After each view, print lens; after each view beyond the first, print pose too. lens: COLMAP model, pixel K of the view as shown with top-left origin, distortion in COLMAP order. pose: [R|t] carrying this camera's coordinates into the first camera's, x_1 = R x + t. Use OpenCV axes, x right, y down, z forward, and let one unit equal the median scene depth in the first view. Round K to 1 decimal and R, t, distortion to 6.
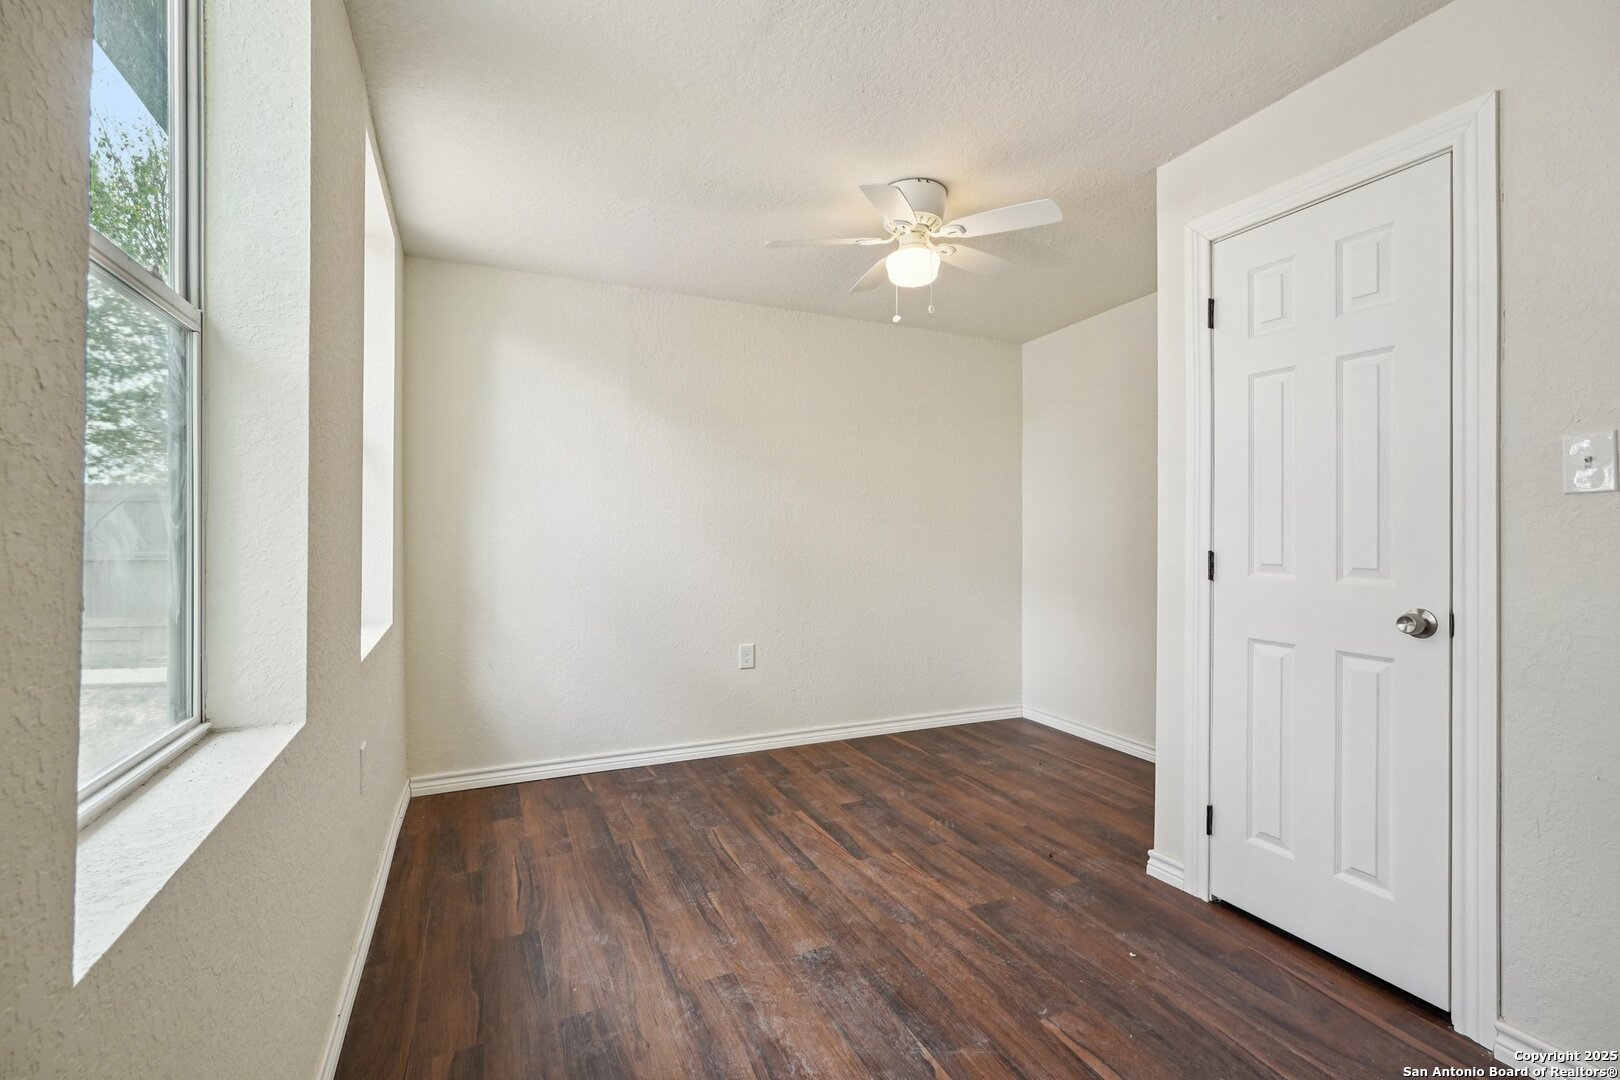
lens RADIAL K [[722.5, 0, 808.9], [0, 722.5, 534.8], [0, 0, 1]] dist [-0.008481, 0.003129]
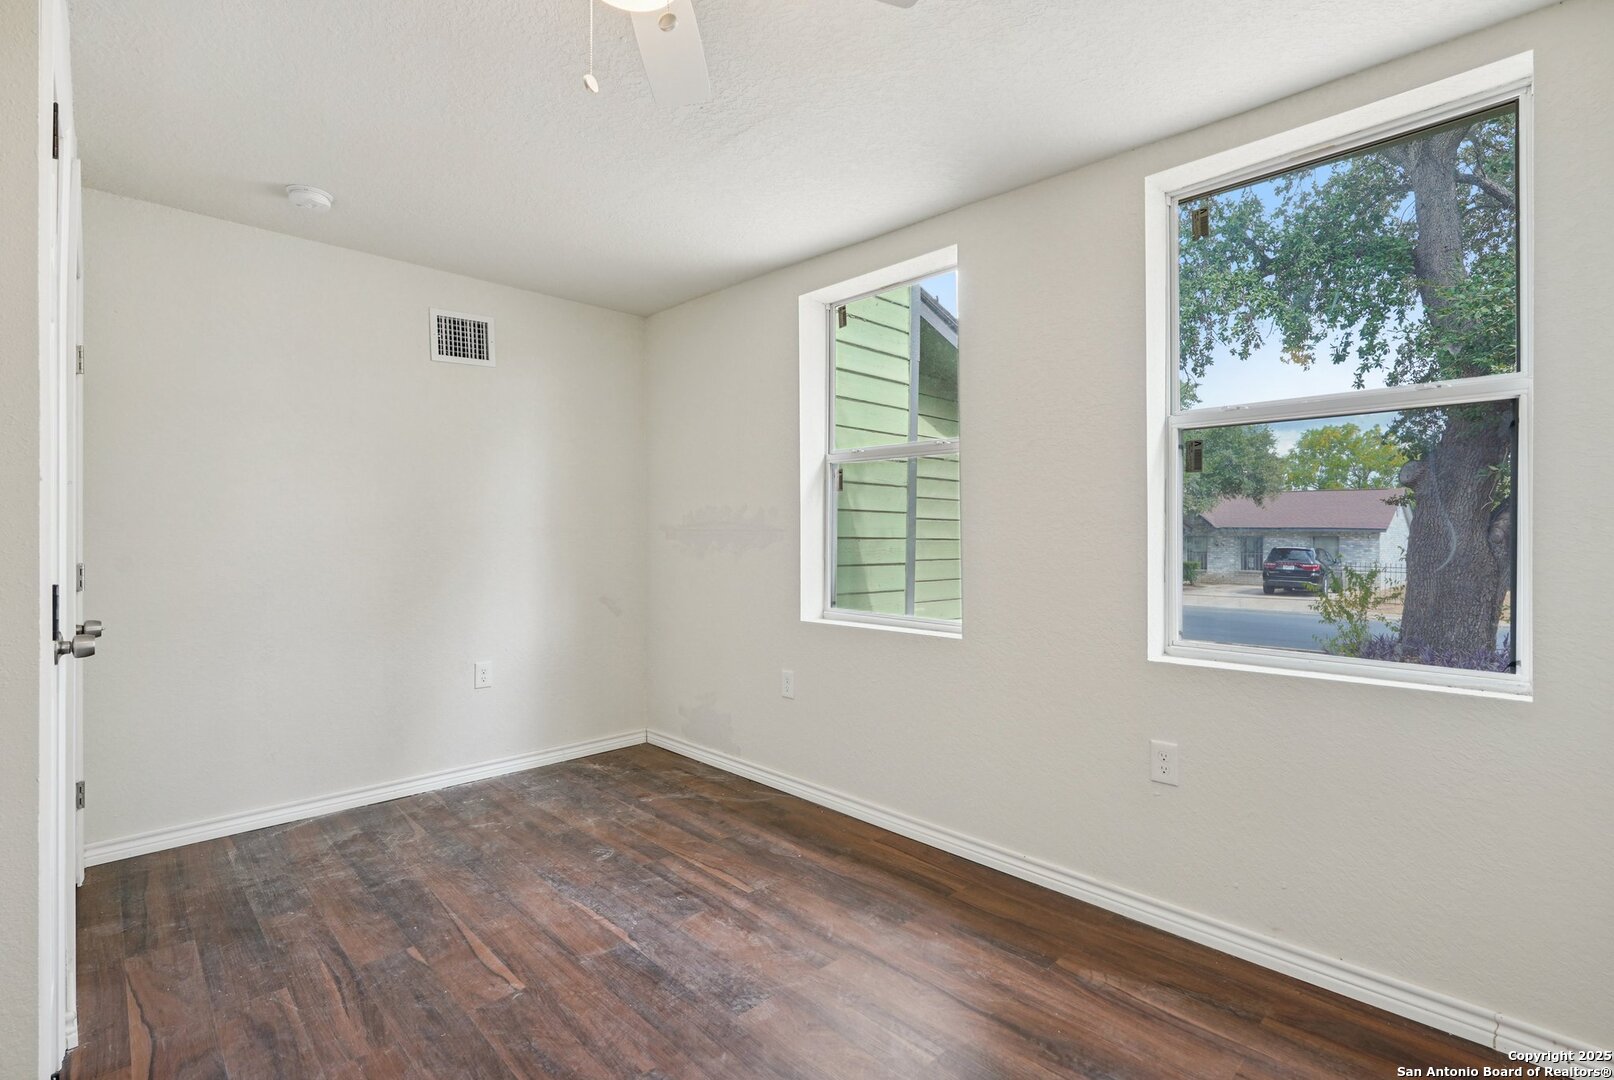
lens RADIAL K [[719.9, 0, 810.5], [0, 719.9, 536.0], [0, 0, 1]] dist [-0.008481, 0.003129]
pose [[-0.940240, -0.000944, -0.340510, 0.260409], [-0.003137, 0.999978, 0.005890, -0.020679], [0.340497, 0.006606, -0.940222, 1.985758]]
